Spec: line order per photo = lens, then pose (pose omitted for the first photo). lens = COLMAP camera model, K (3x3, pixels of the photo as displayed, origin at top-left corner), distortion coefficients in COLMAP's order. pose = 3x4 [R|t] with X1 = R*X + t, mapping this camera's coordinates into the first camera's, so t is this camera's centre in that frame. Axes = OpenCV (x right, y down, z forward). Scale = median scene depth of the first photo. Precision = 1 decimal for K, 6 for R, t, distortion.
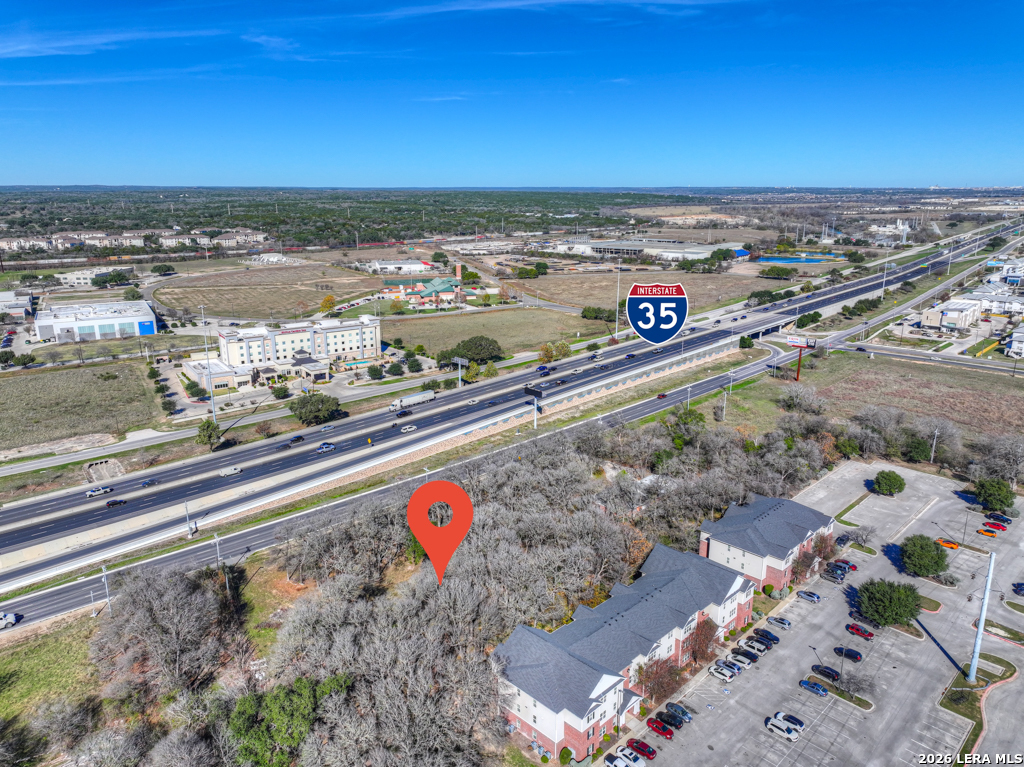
lens RADIAL K [[719.4, 0, 510.7], [0, 719.4, 381.3], [0, 0, 1]] dist [-0.000839, 0.016812]
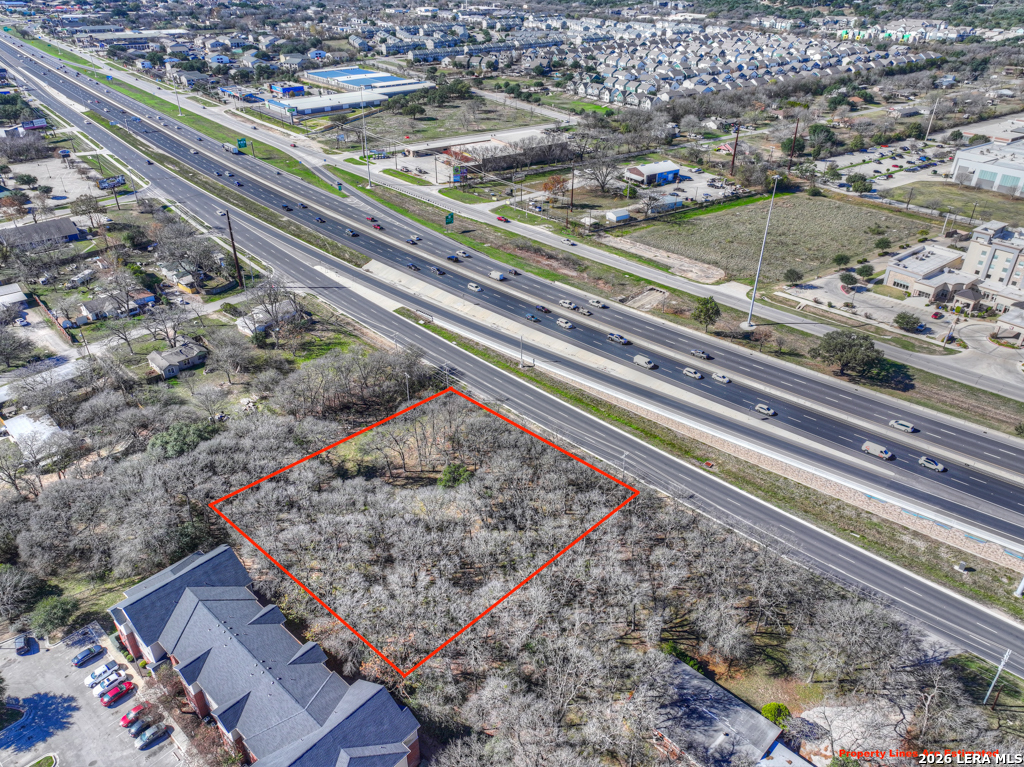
lens RADIAL K [[719.4, 0, 510.7], [0, 719.4, 381.3], [0, 0, 1]] dist [-0.000839, 0.016812]
pose [[0.062683, 0.513595, -0.855740, 0.290015], [-0.259333, 0.836356, 0.482965, -0.166929], [0.963752, 0.191648, 0.185617, 0.424195]]
